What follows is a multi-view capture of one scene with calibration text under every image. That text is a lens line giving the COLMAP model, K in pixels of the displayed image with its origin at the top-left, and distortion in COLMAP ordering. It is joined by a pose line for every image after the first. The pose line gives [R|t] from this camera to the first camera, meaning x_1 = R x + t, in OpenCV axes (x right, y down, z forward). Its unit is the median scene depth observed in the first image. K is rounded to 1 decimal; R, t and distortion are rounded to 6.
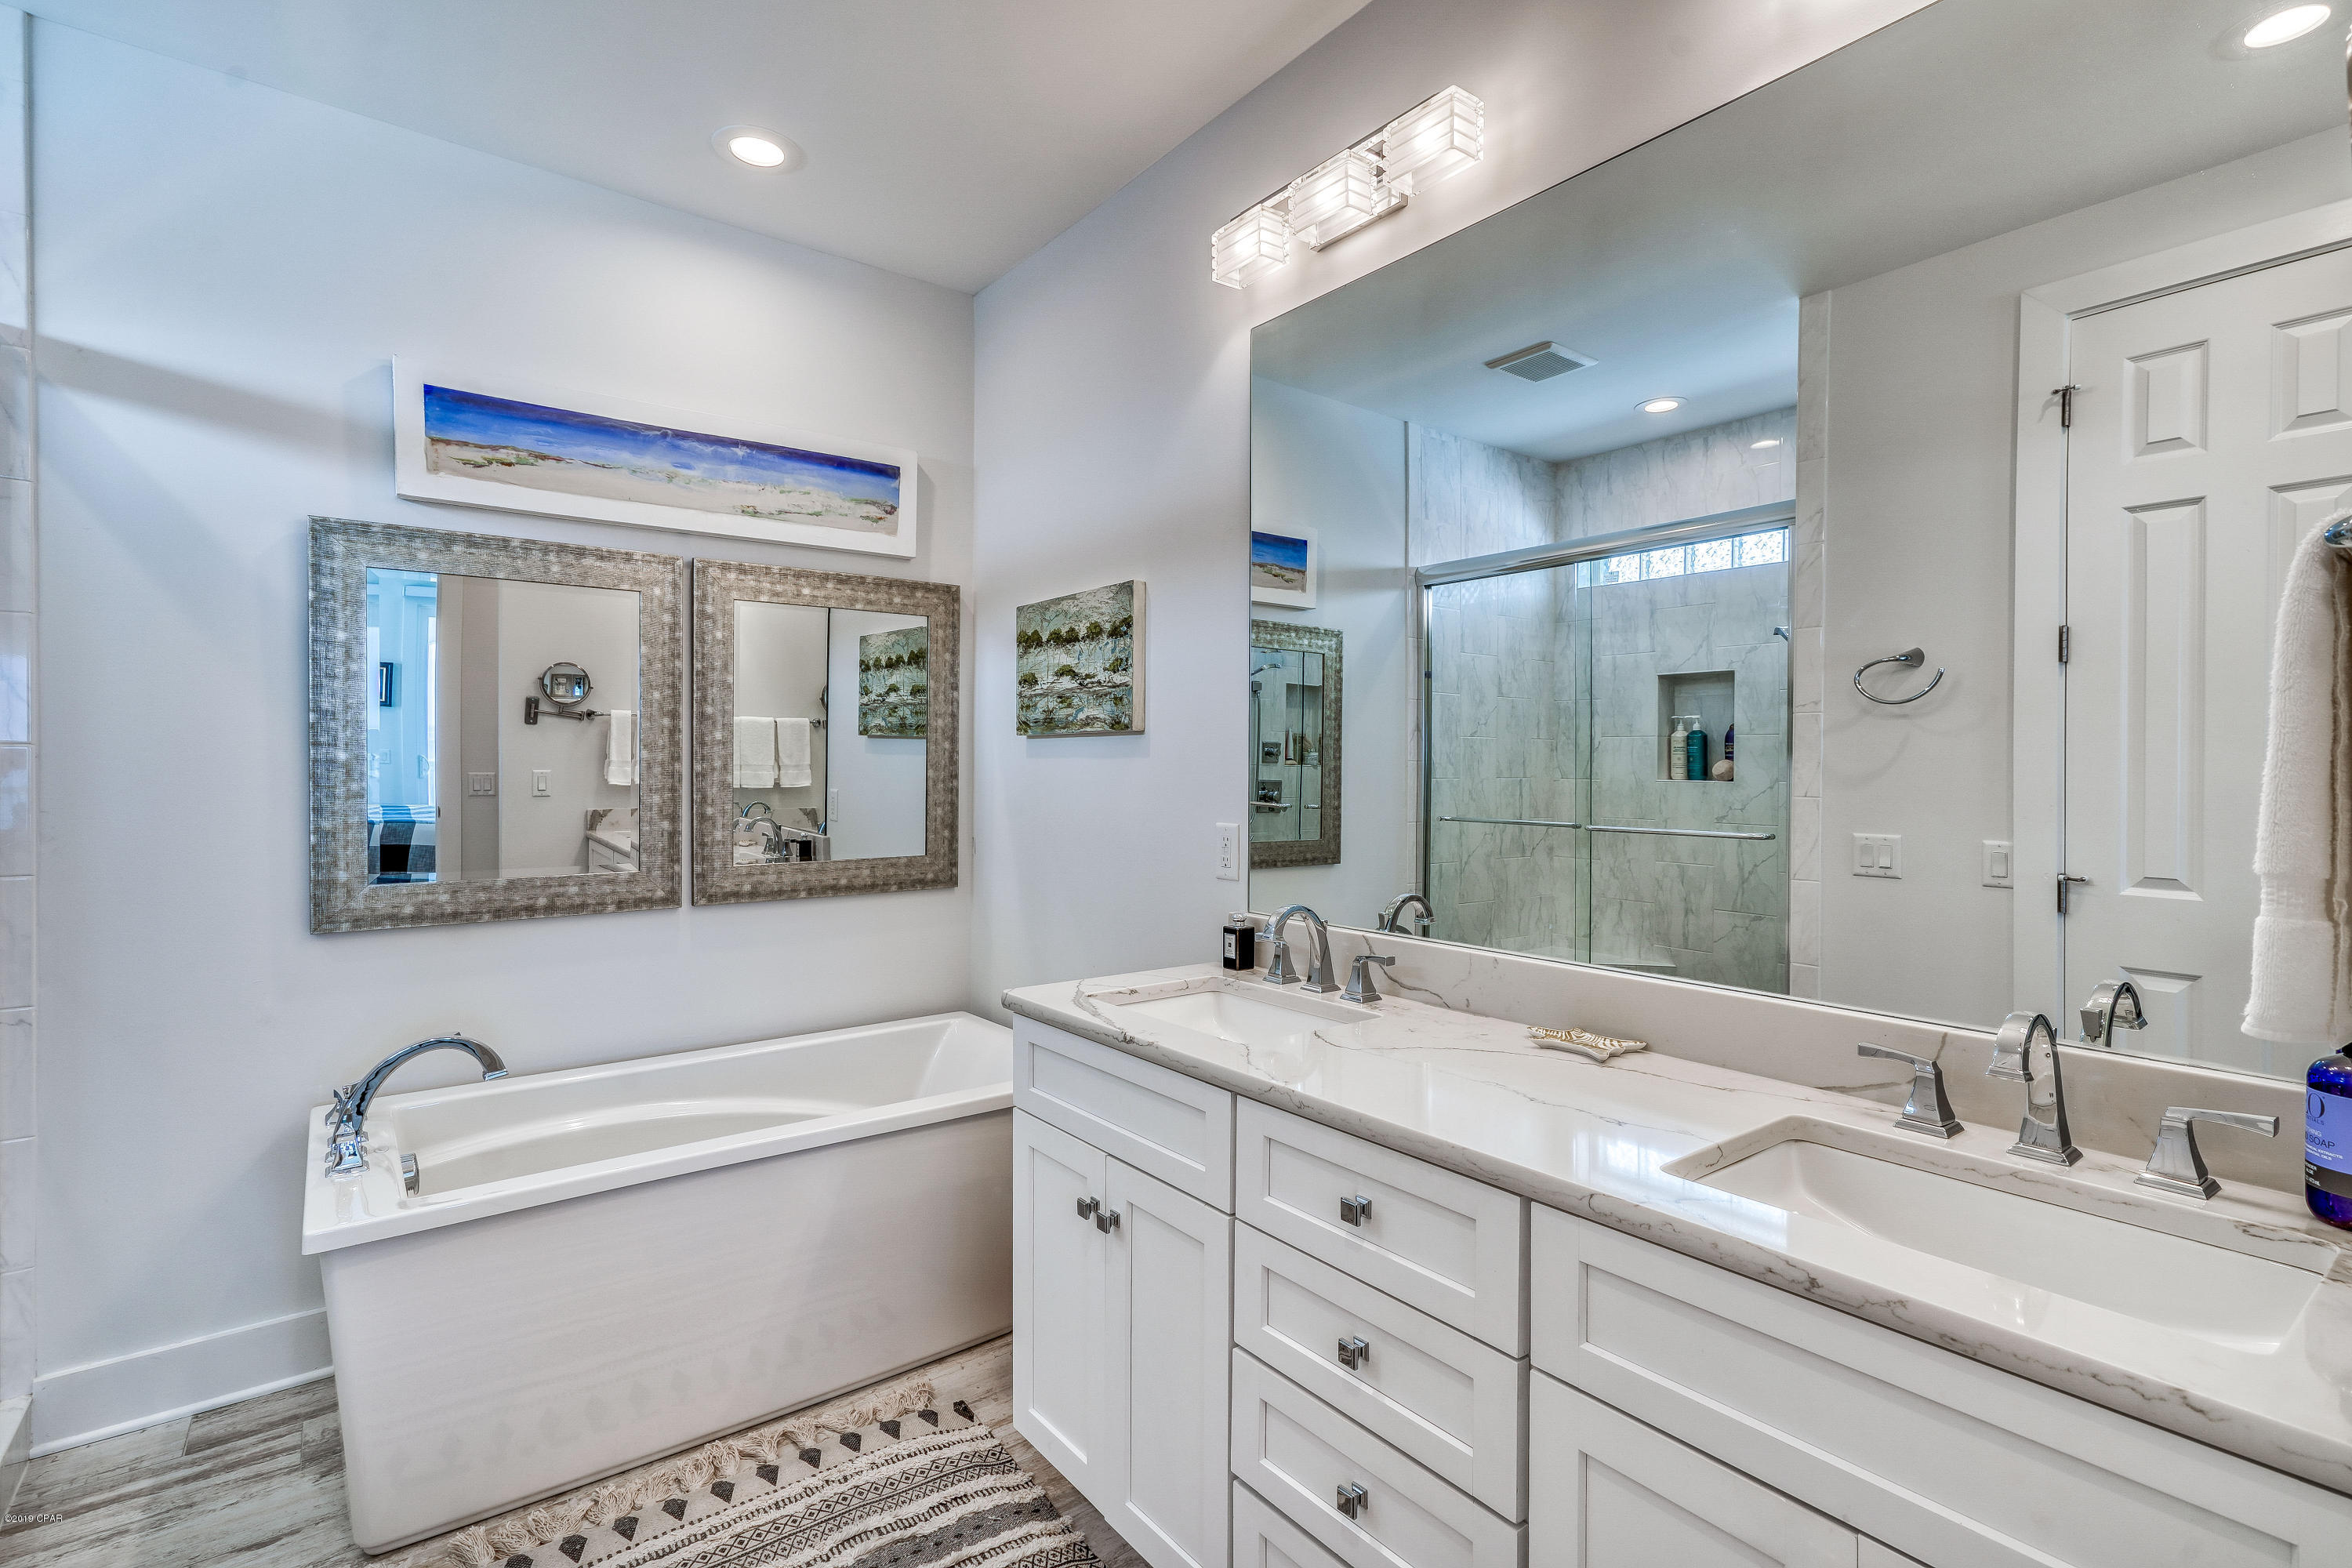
lens RADIAL K [[1099.3, 0, 1246.0], [0, 1099.3, 785.9], [0, 0, 1]] dist [-0.011977, 0.011238]
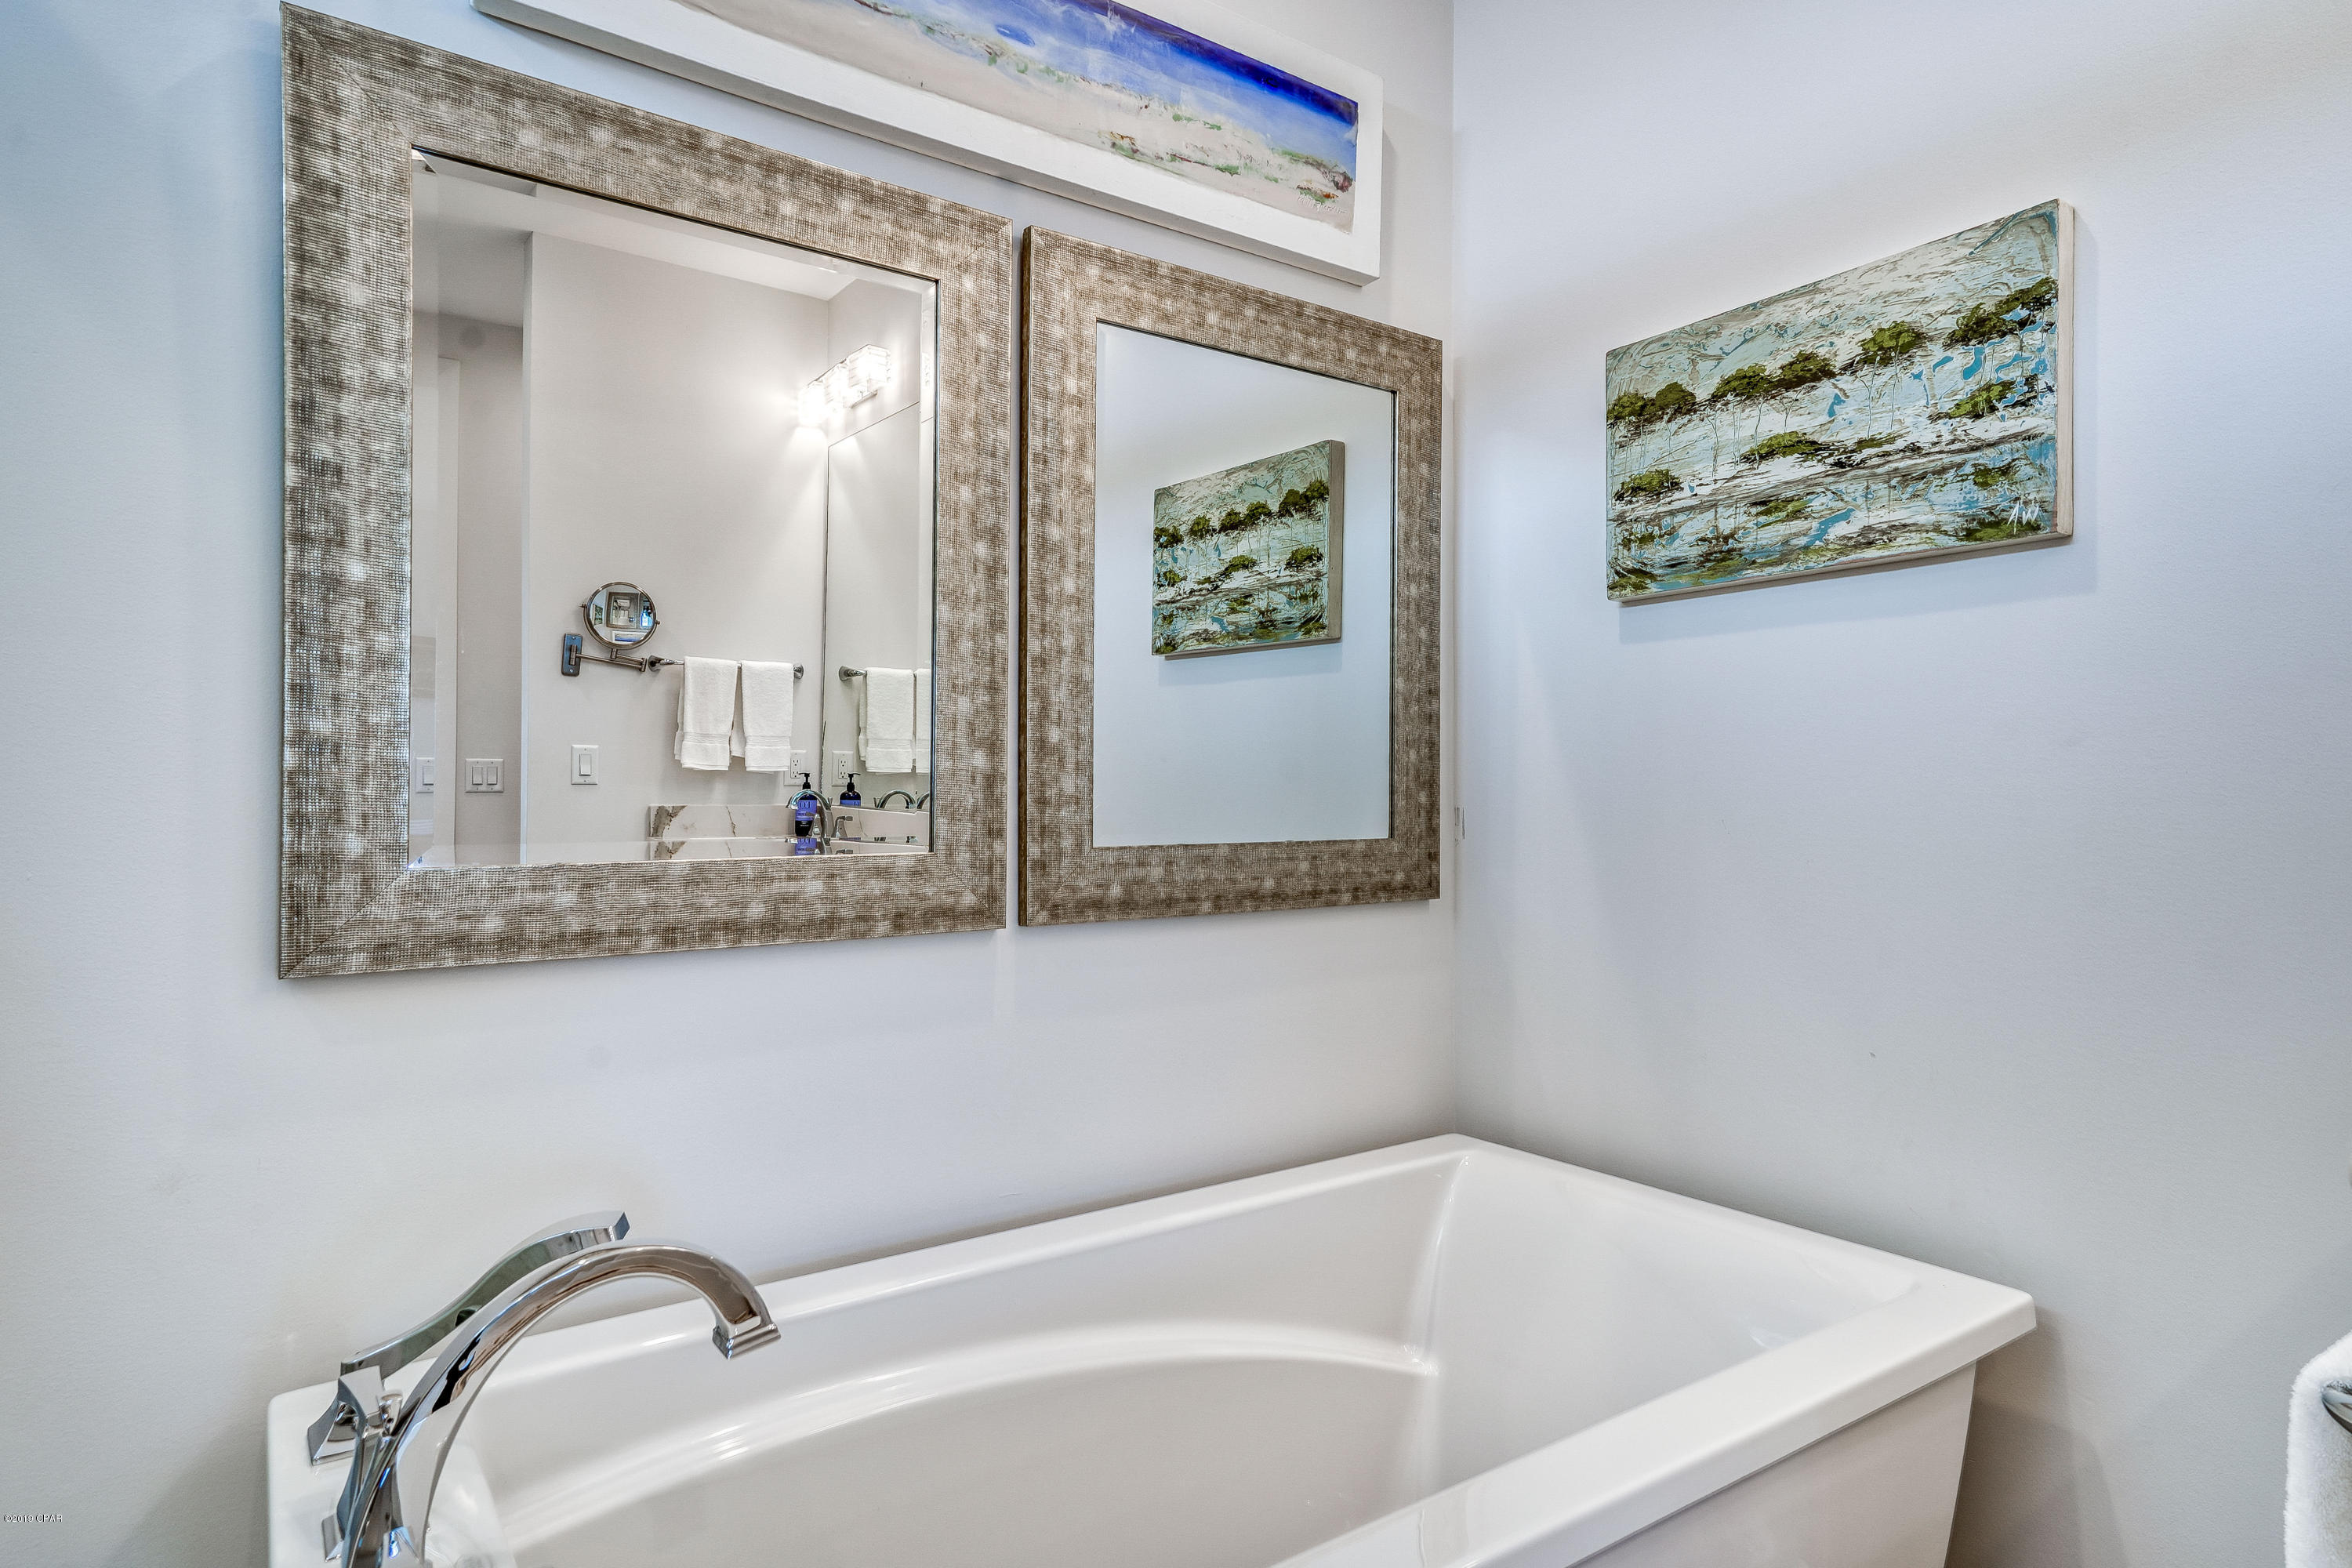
lens RADIAL K [[1281.7, 0, 1244.4], [0, 1281.7, 793.4], [0, 0, 1]] dist [0.014171, 0.010745]
pose [[0.999067, -0.001151, -0.043175, -0.372508], [0.000233, 0.999774, -0.021273, 0.060693], [0.043190, 0.021243, 0.998841, 0.416098]]
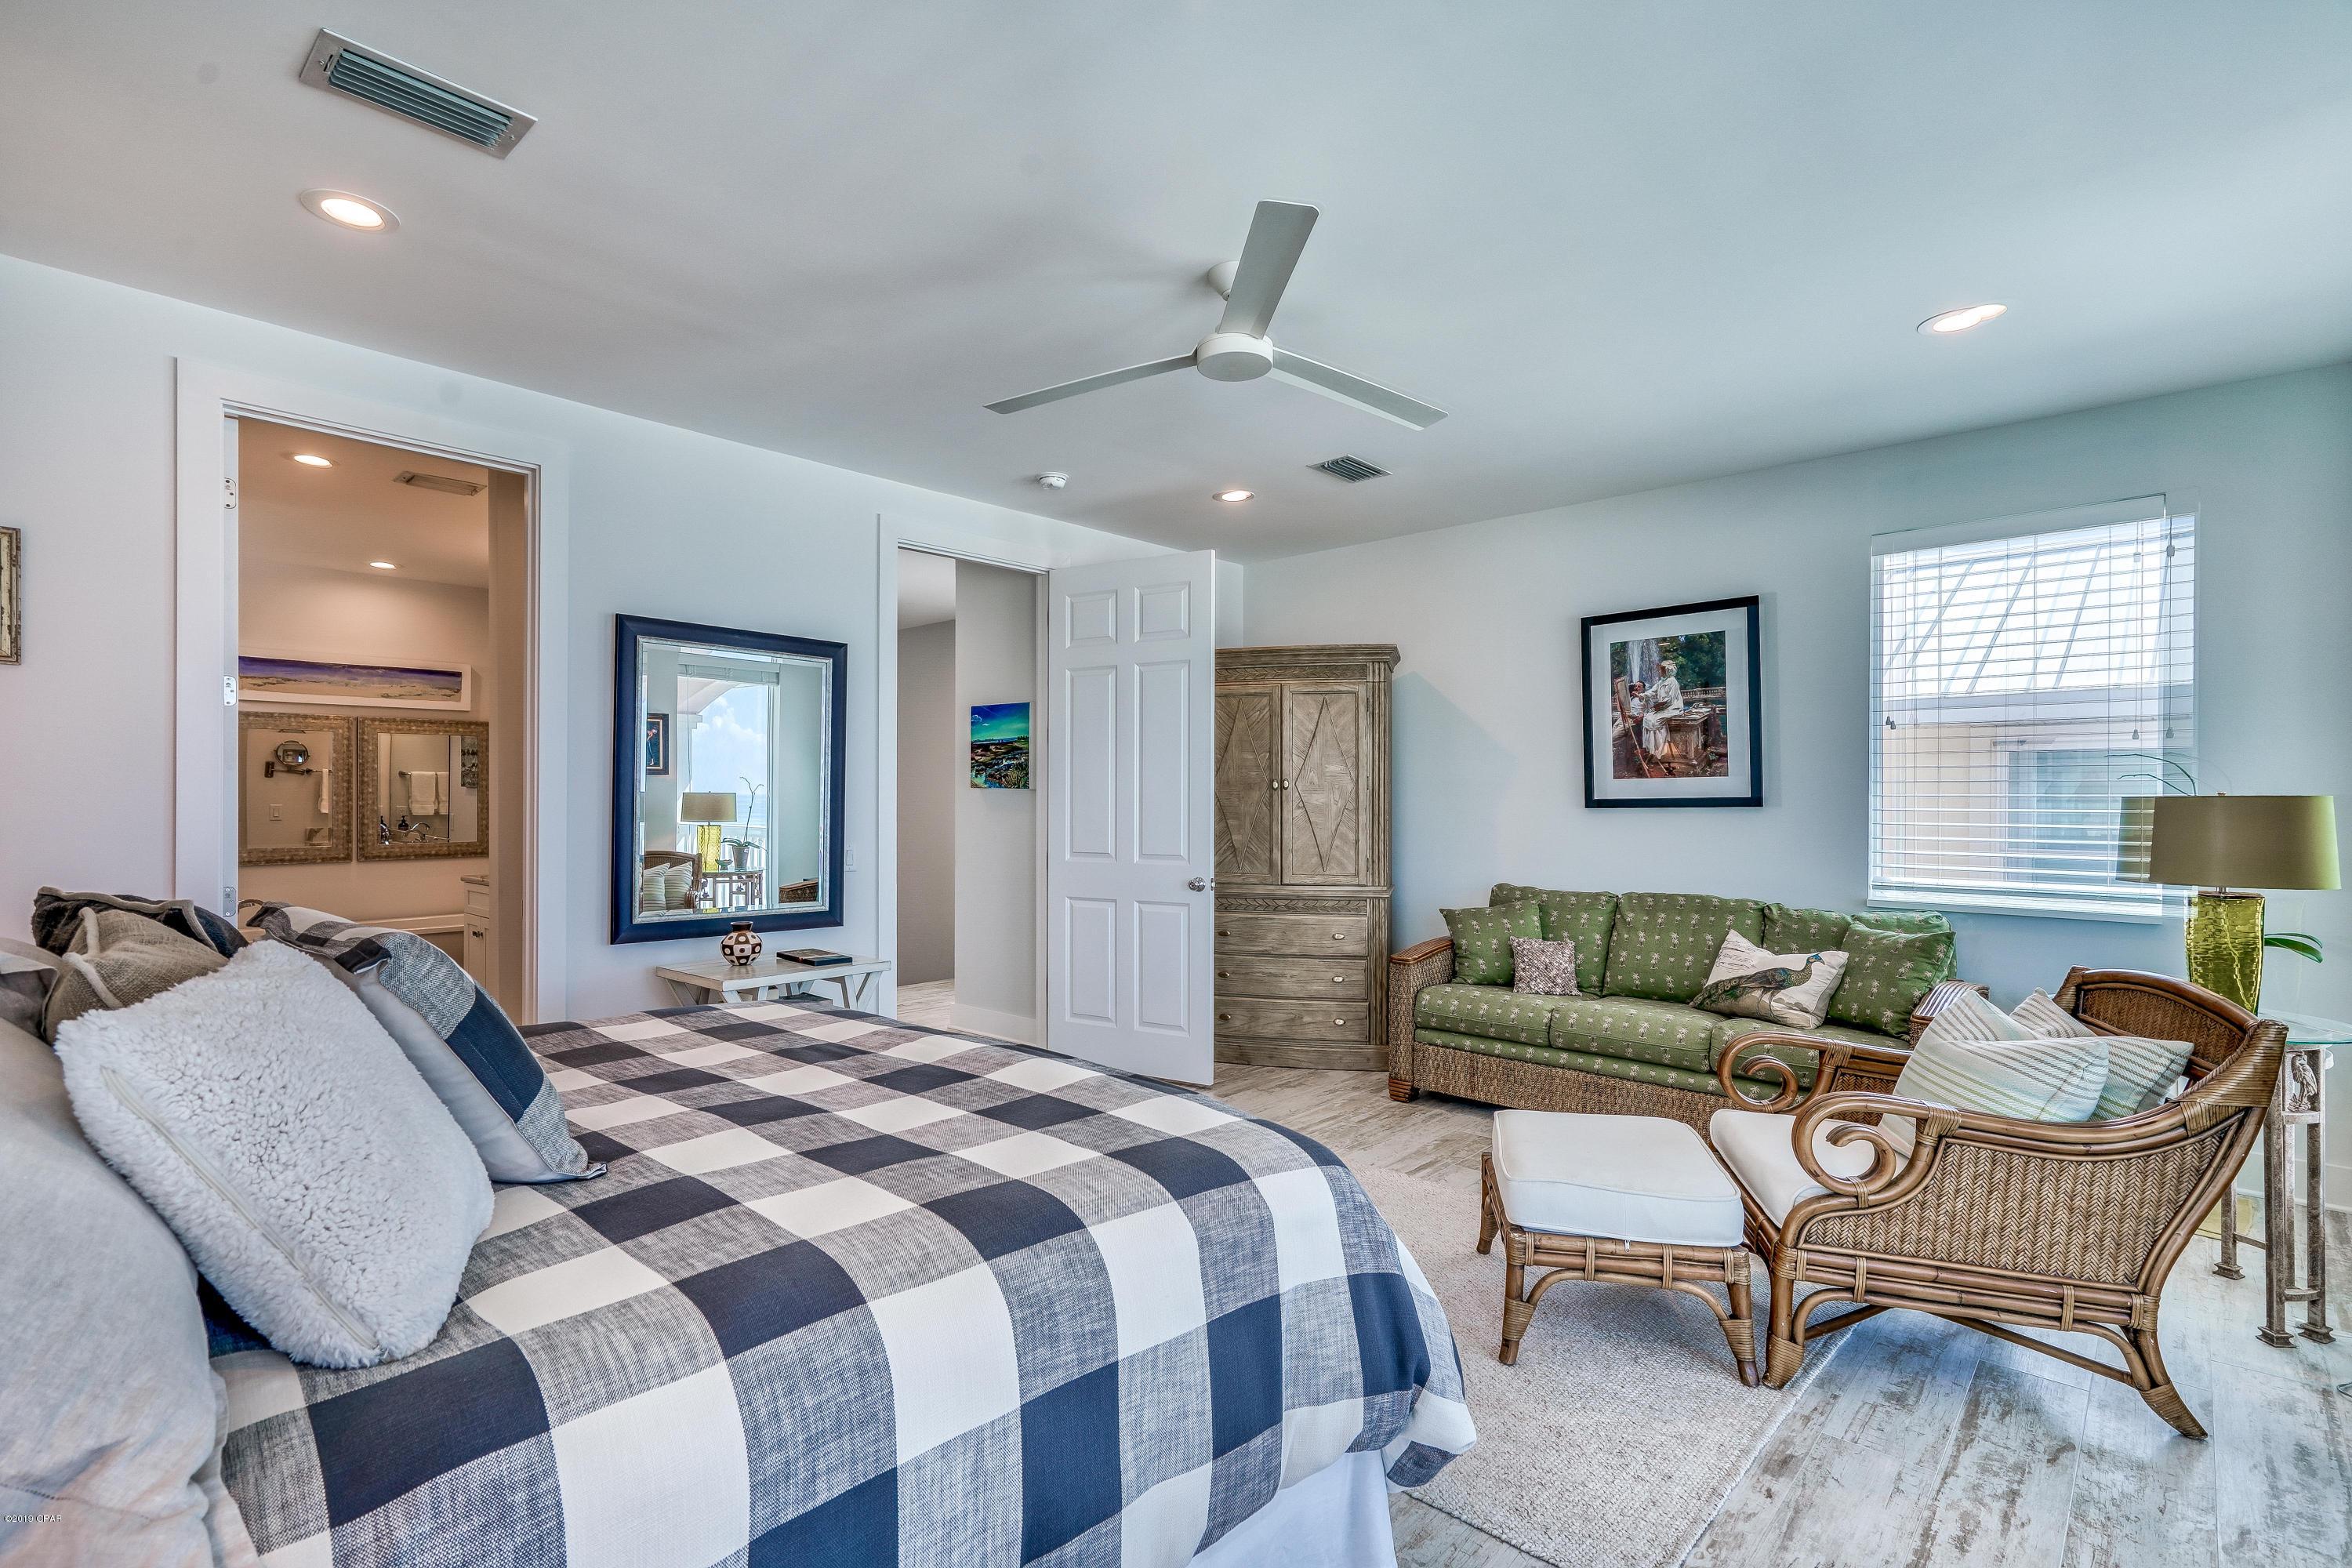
lens RADIAL K [[1099.3, 0, 1235.8], [0, 1099.3, 807.9], [0, 0, 1]] dist [-0.011977, 0.011238]
pose [[0.986577, -0.004674, 0.163231, 0.981702], [0.006020, 0.999952, -0.007750, 0.022668], [-0.163186, 0.008629, 0.986558, -1.649916]]
